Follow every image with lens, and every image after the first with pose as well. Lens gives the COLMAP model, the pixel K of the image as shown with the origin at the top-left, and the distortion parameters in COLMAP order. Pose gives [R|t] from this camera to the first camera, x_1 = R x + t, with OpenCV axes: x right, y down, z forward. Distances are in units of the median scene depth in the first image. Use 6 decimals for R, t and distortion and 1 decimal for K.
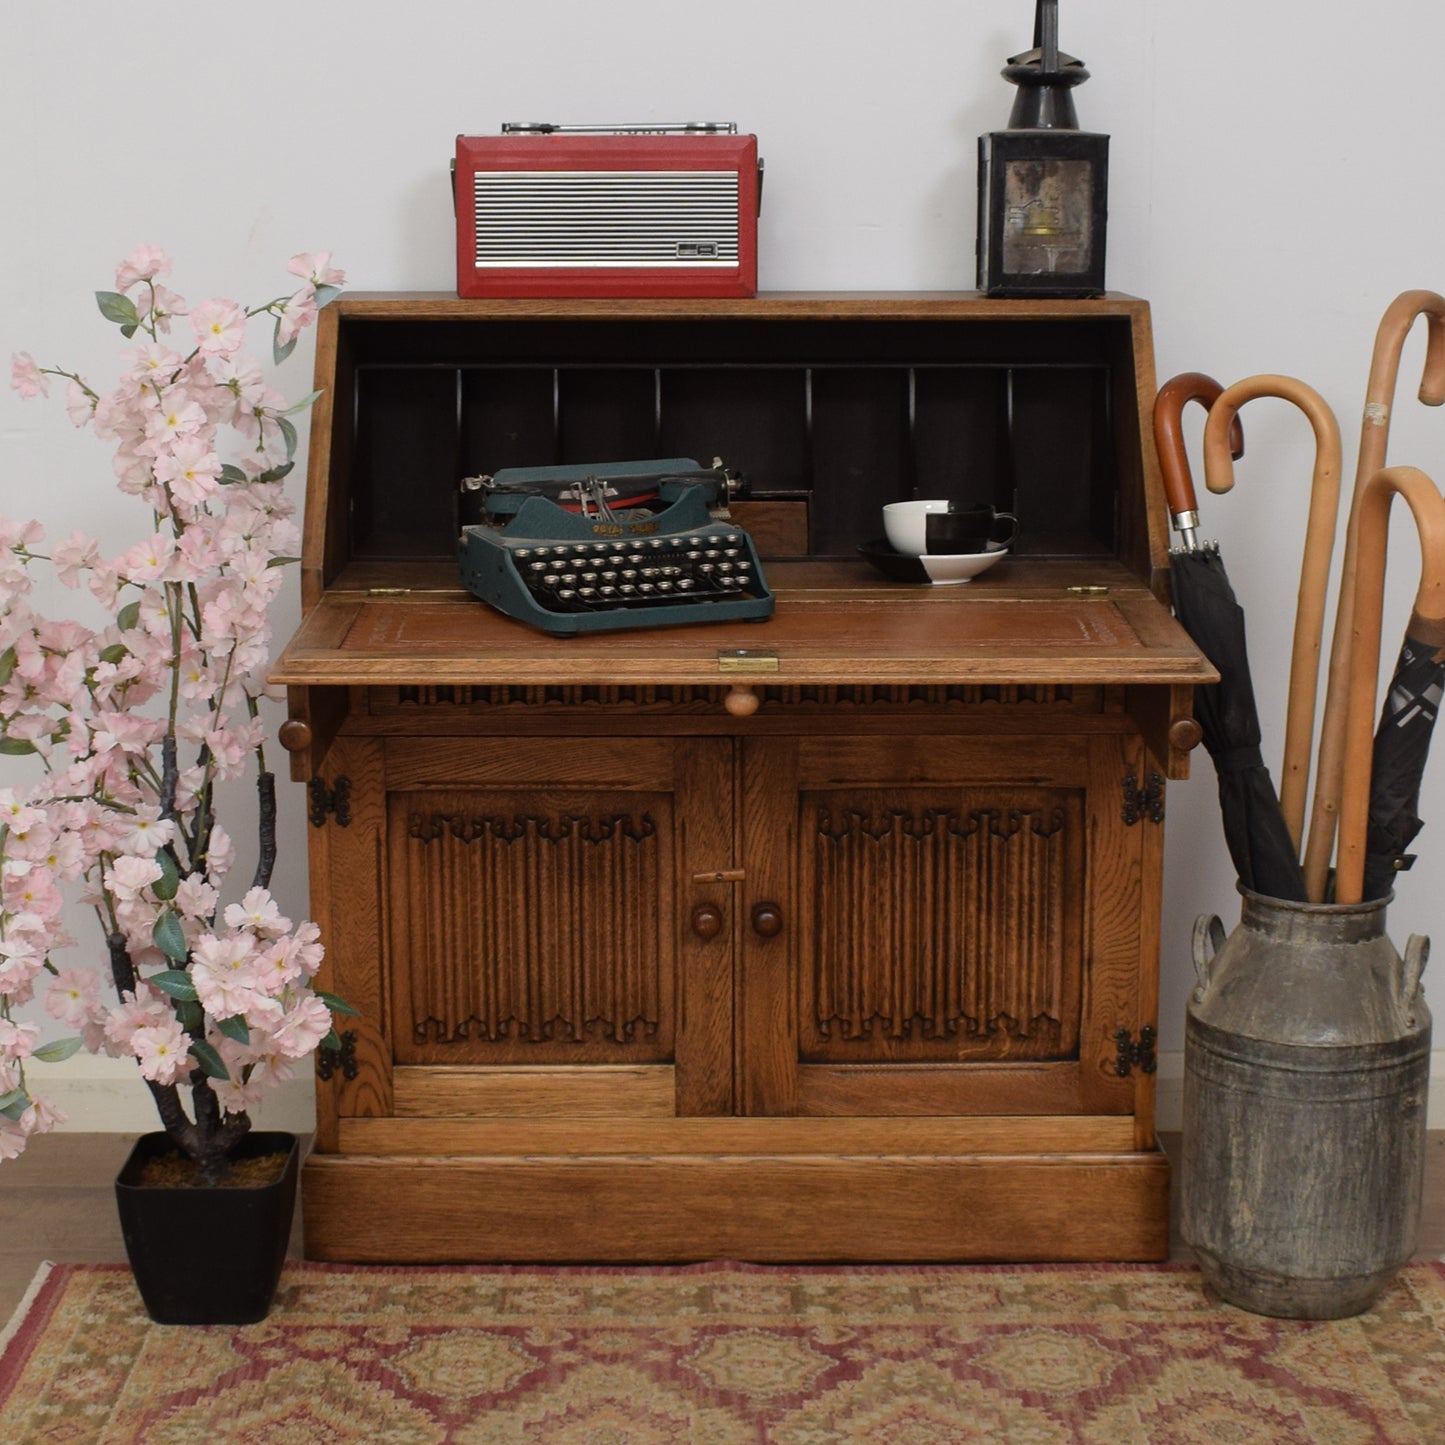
lens RADIAL K [[2949.9, 0, 719.9], [0, 2949.9, 771.8], [0, 0, 1]] dist [-0.057293, -0.244445]
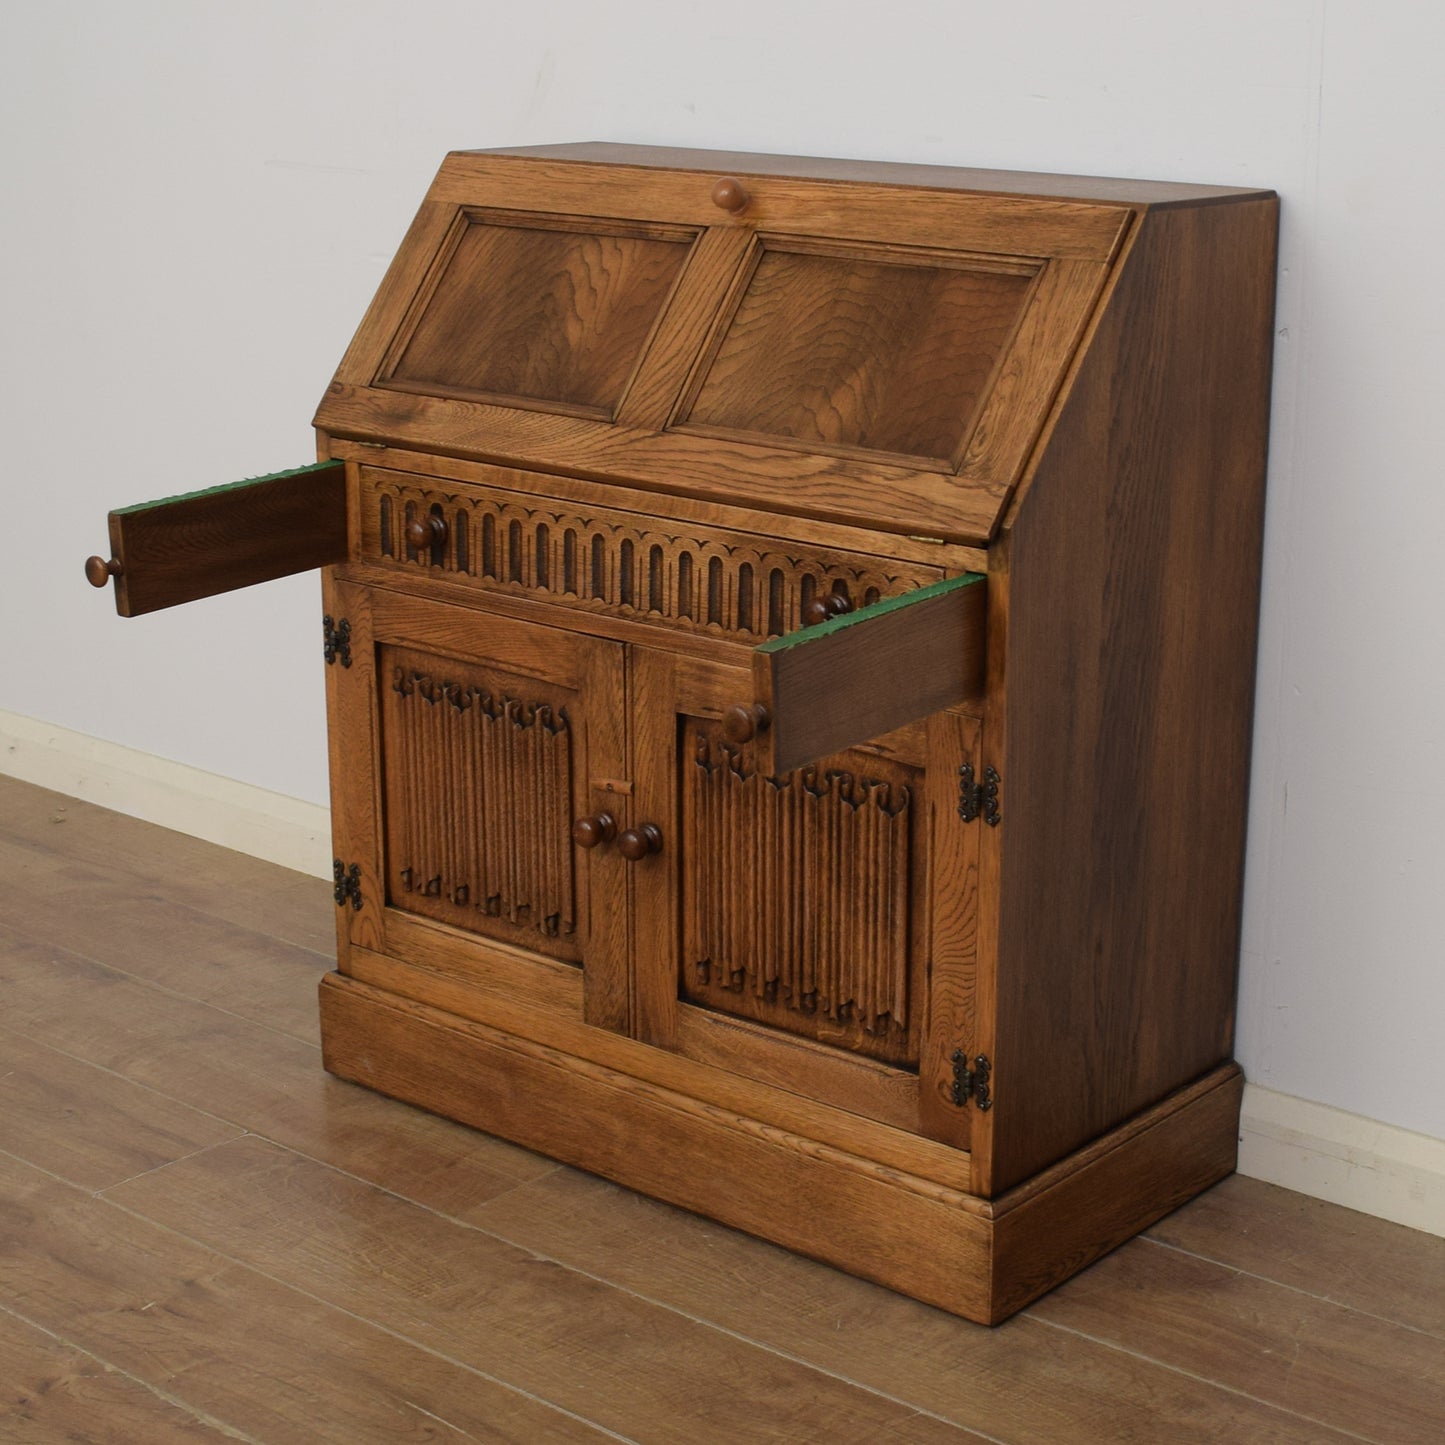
lens RADIAL K [[2708.7, 0, 853.1], [0, 2708.7, 758.6], [0, 0, 1]] dist [-0.076366, -0.098586]
pose [[0.778723, 0.188724, -0.598309, 0.572943], [-0.141124, 0.981934, 0.126052, -0.092971], [0.611289, -0.013724, 0.791289, 0.357610]]
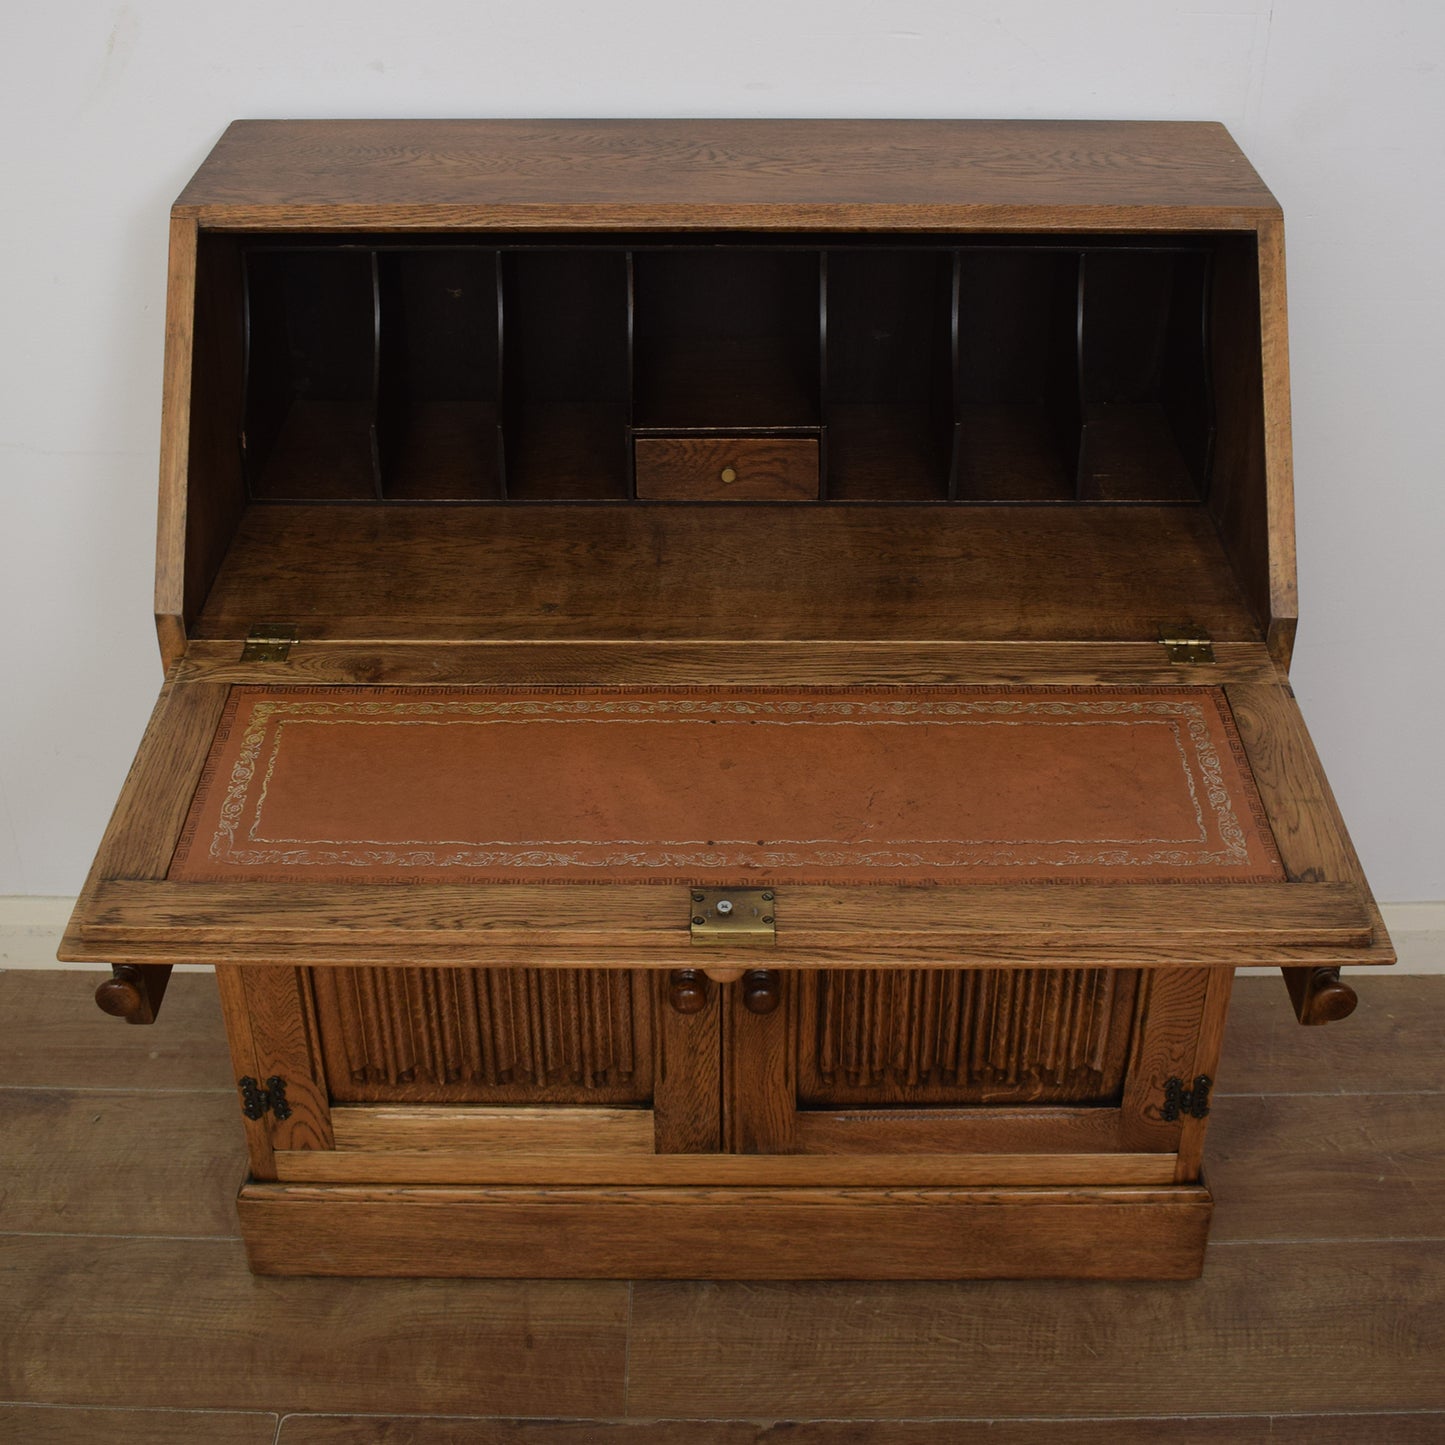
lens RADIAL K [[1998.0, 0, 725.2], [0, 1998.0, 601.2], [0, 0, 1]] dist [-0.099040, 0.023216]
pose [[0.999935, 0.006651, -0.009264, 0.010165], [-0.003232, 0.944306, 0.329052, -0.234946], [0.010936, -0.329000, 0.944267, 0.502538]]
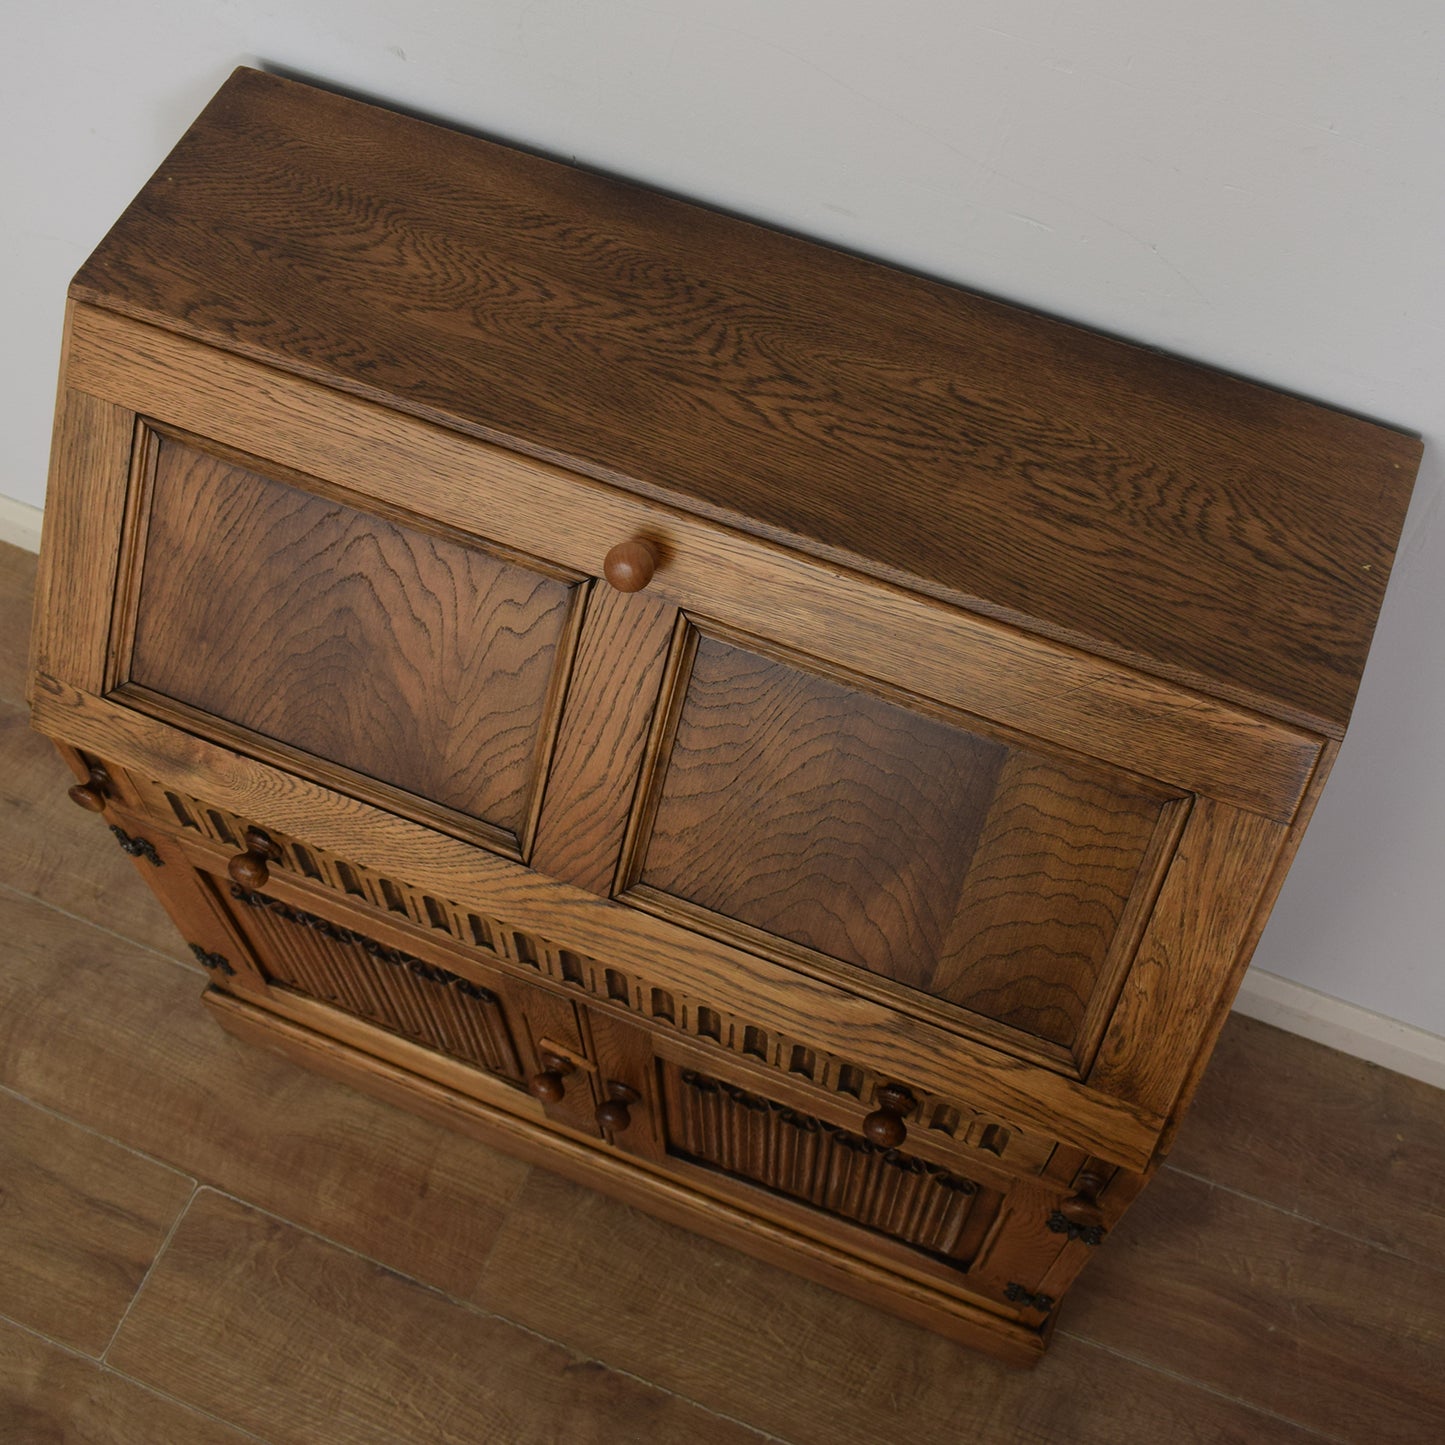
lens RADIAL K [[1924.2, 0, 765.0], [0, 1924.2, 627.5], [0, 0, 1]] dist [-0.097473, 0.019379]
pose [[0.922347, 0.339706, -0.184054, 0.106510], [-0.092765, 0.657153, 0.748027, -0.440316], [0.375061, -0.672867, 0.637636, 0.756214]]
